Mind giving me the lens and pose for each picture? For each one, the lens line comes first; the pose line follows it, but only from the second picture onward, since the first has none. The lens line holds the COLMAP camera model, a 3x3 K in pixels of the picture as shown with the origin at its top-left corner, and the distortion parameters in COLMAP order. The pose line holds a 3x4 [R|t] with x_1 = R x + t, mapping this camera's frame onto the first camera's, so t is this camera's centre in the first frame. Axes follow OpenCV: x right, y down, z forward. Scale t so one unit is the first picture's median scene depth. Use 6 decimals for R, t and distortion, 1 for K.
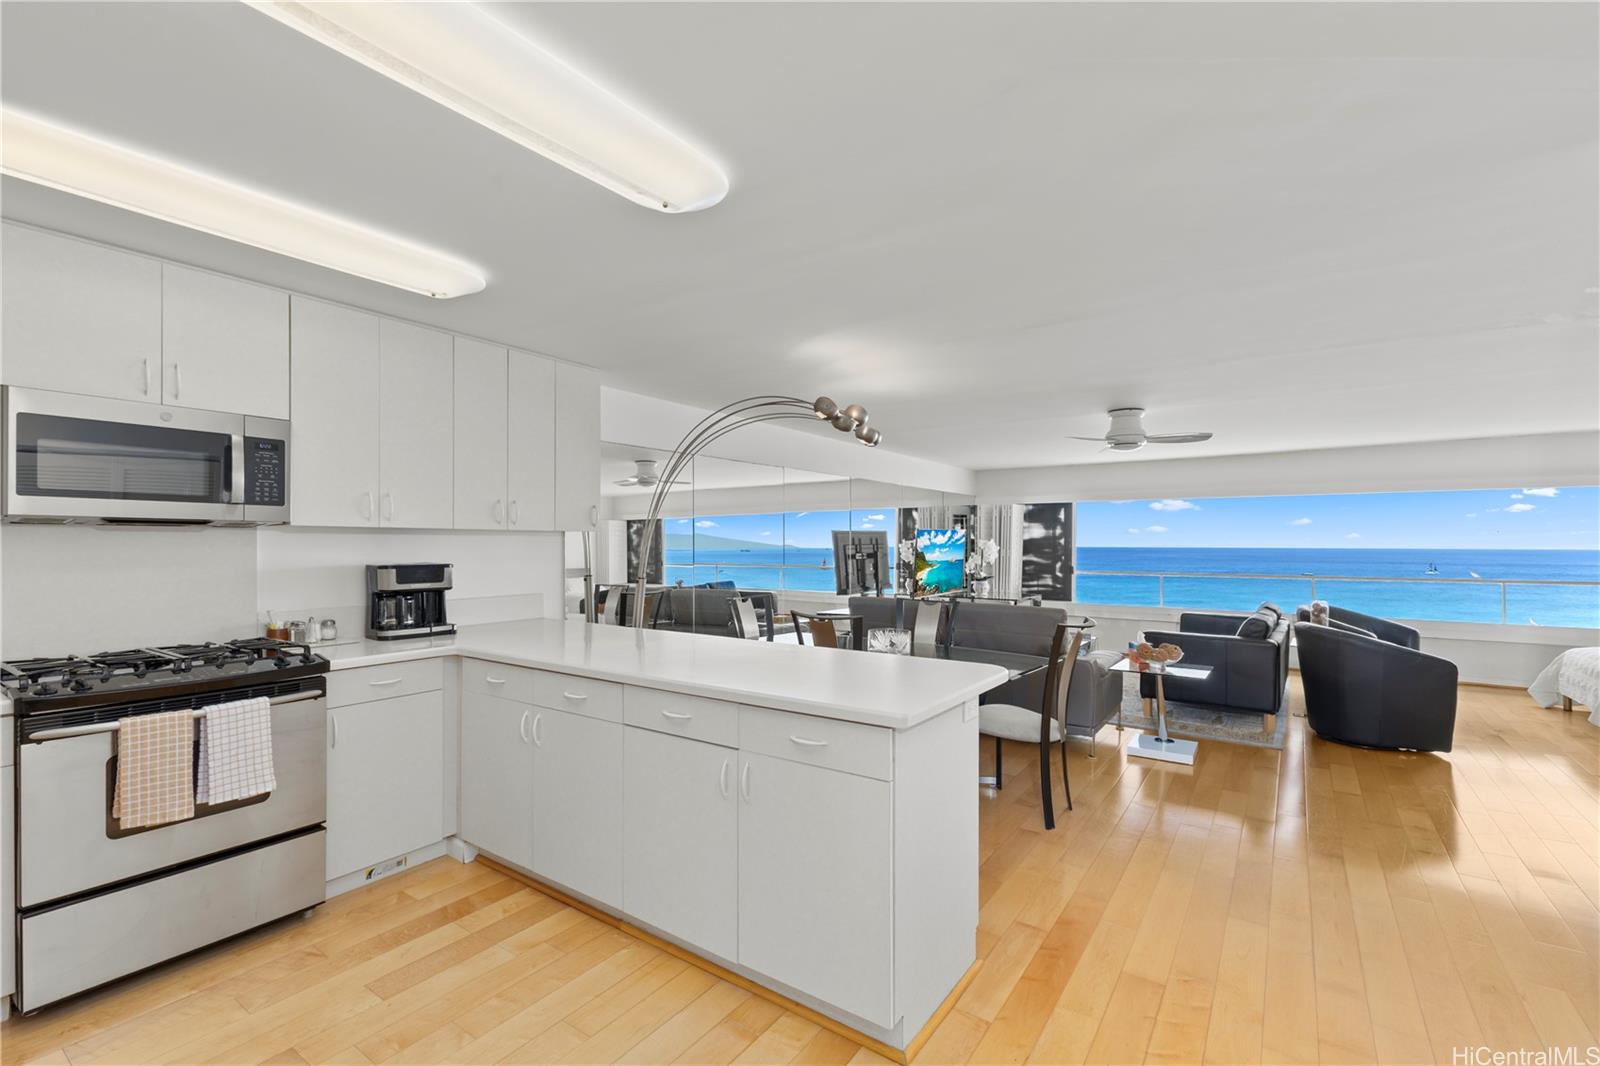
lens RADIAL K [[687.0, 0, 797.6], [0, 687.0, 542.5], [0, 0, 1]] dist [0.000404, -0.000094]
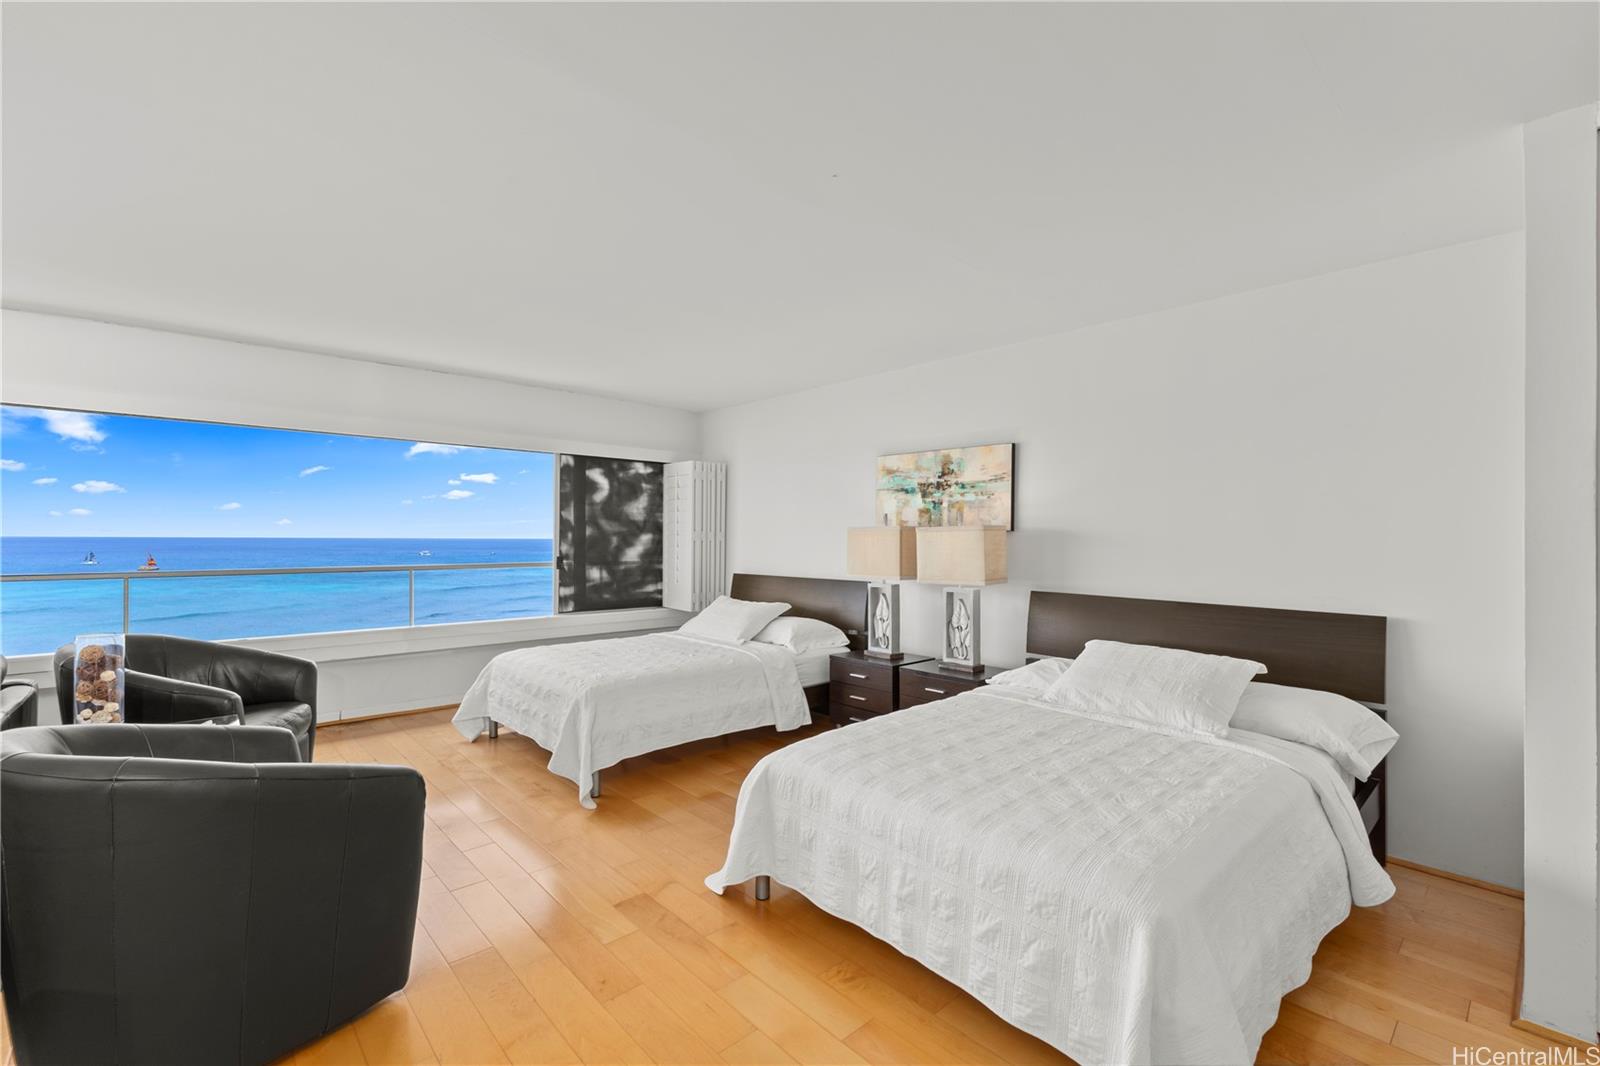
lens RADIAL K [[688.6, 0, 793.3], [0, 688.6, 533.0], [0, 0, 1]] dist [0.004901, 0.000235]
pose [[0.202110, 0.006501, 0.979341, 0.925603], [-0.010603, 0.999934, -0.004449, 0.045233], [-0.979305, -0.009484, 0.202165, 1.091586]]
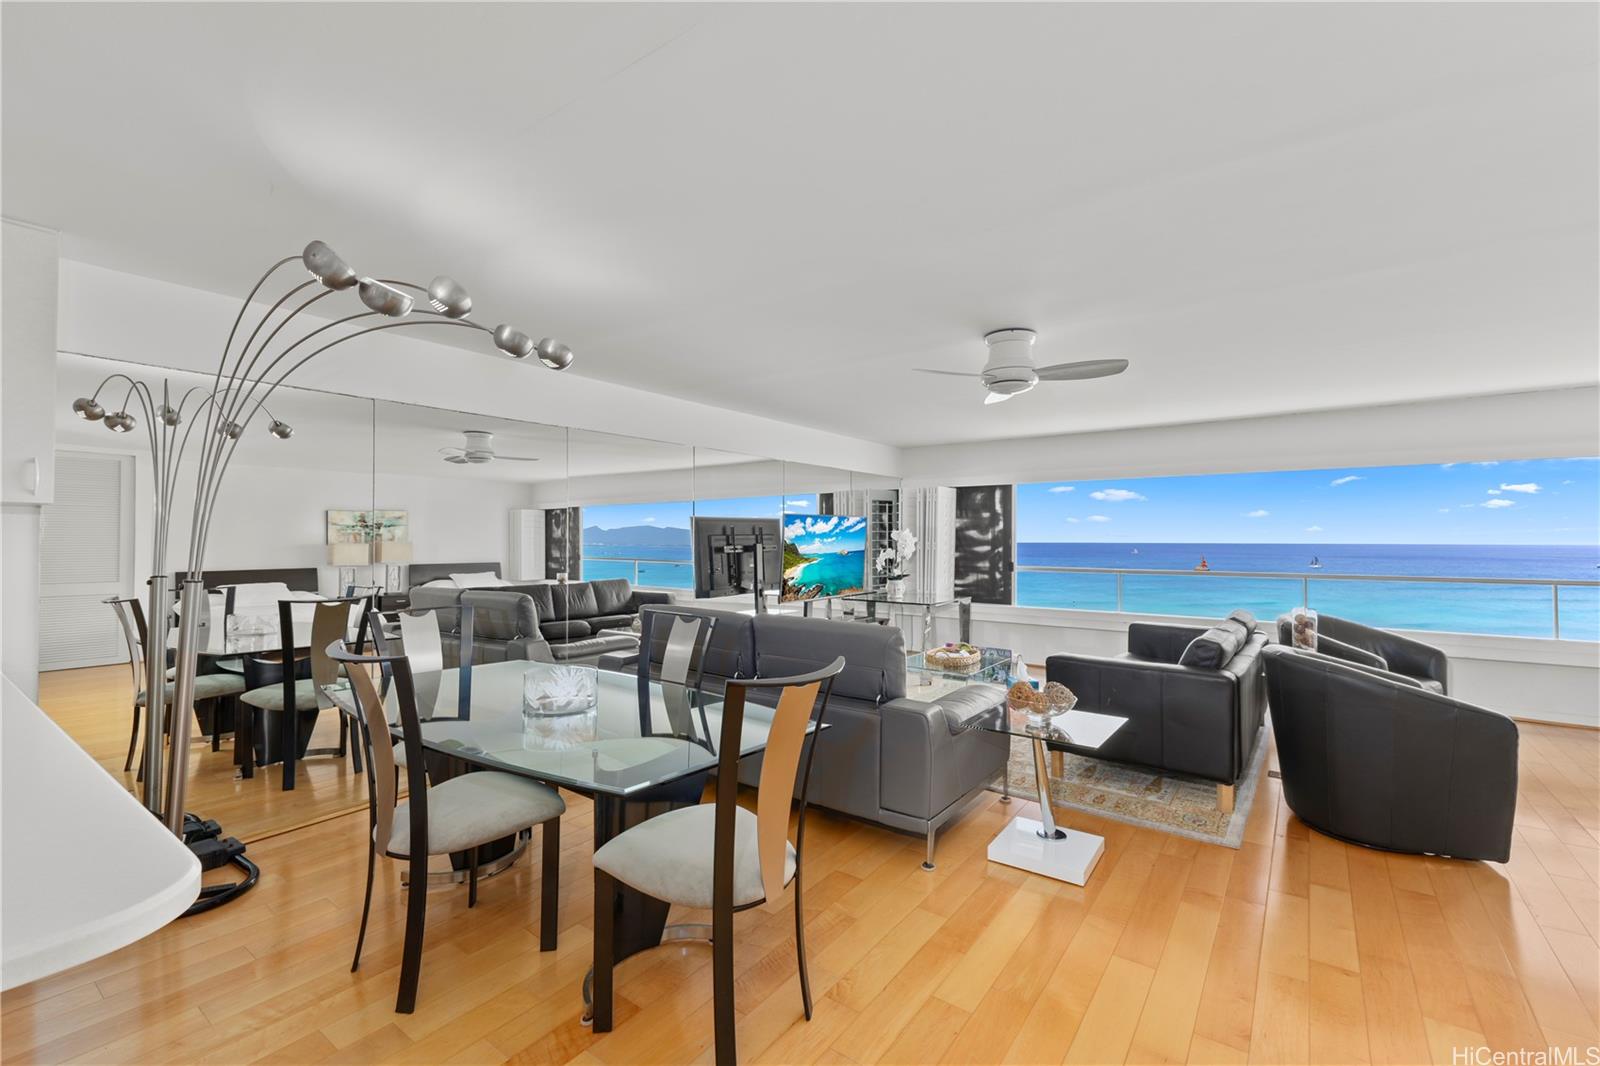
lens RADIAL K [[675.4, 0, 800.0], [0, 675.4, 533.0], [0, 0, 1]] dist [0.003085, 0.000141]
pose [[0.999885, -0.000057, -0.015177, 0.509872], [-0.000025, 0.999986, -0.005346, 0.015600], [0.015177, 0.005346, 0.999871, 0.599361]]
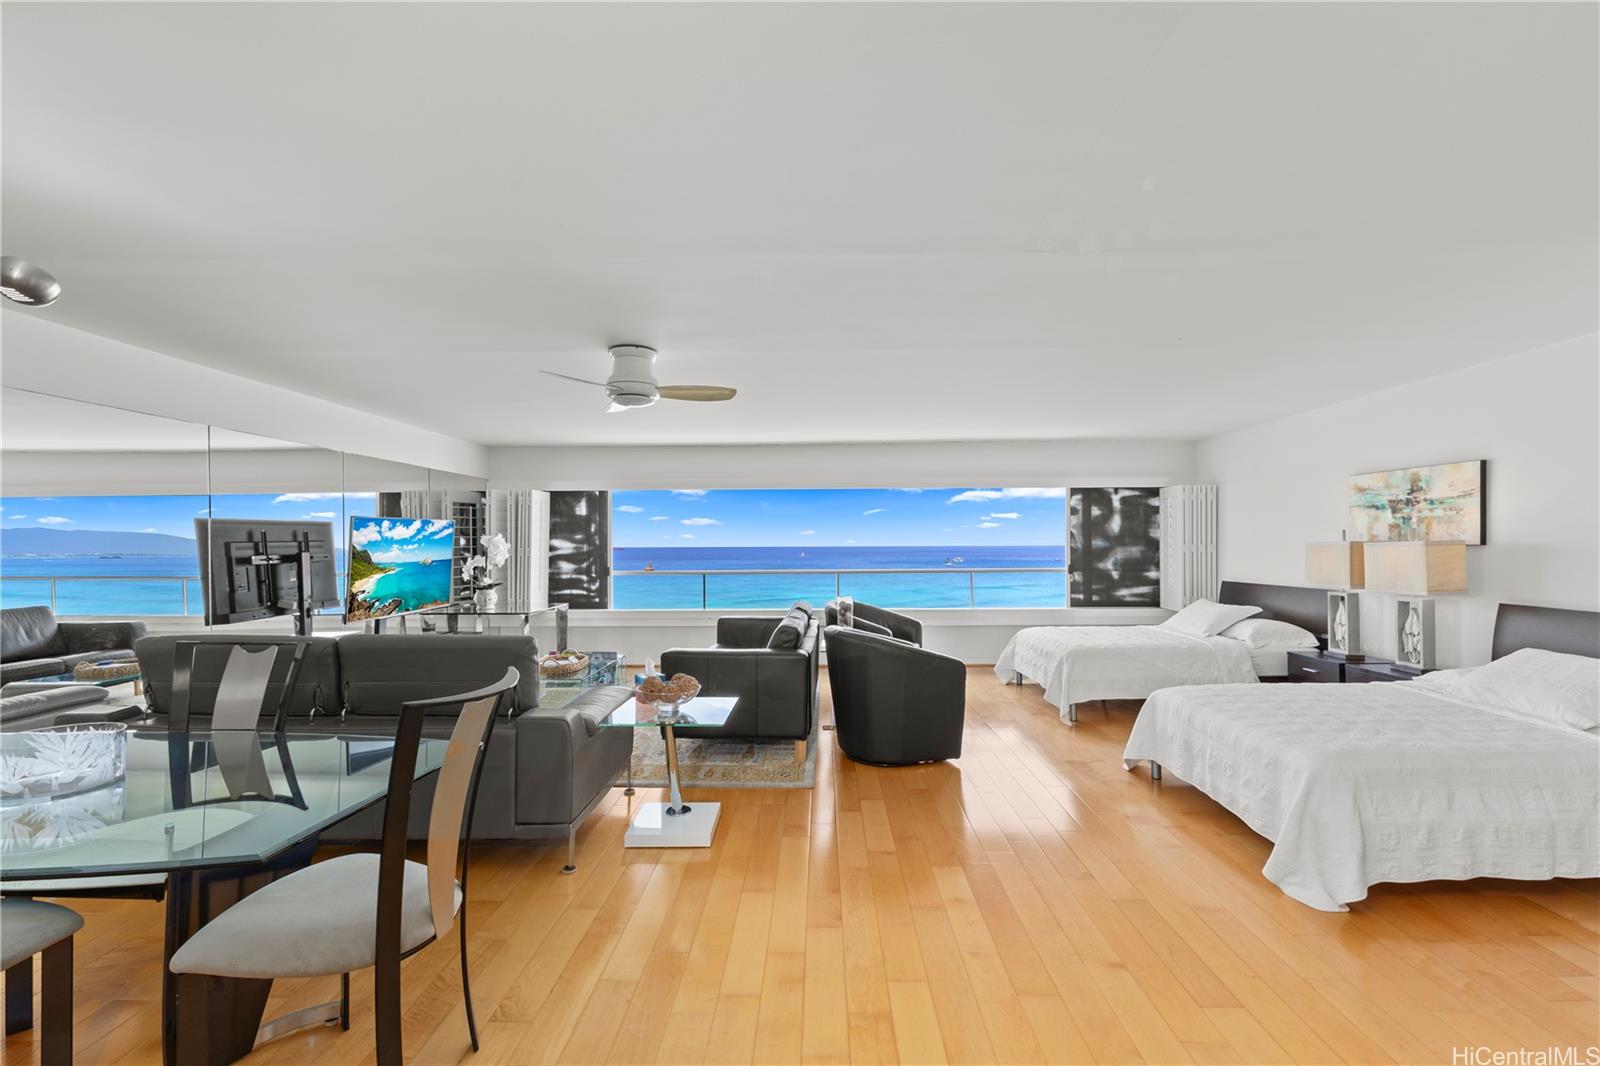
lens RADIAL K [[685.4, 0, 803.7], [0, 685.4, 544.9], [0, 0, 1]] dist [-0.001225, -0.000202]
pose [[0.823648, -0.007310, 0.567055, 0.396484], [0.004713, 0.999971, 0.006045, 0.014532], [-0.567082, -0.002306, 0.823658, 0.564758]]
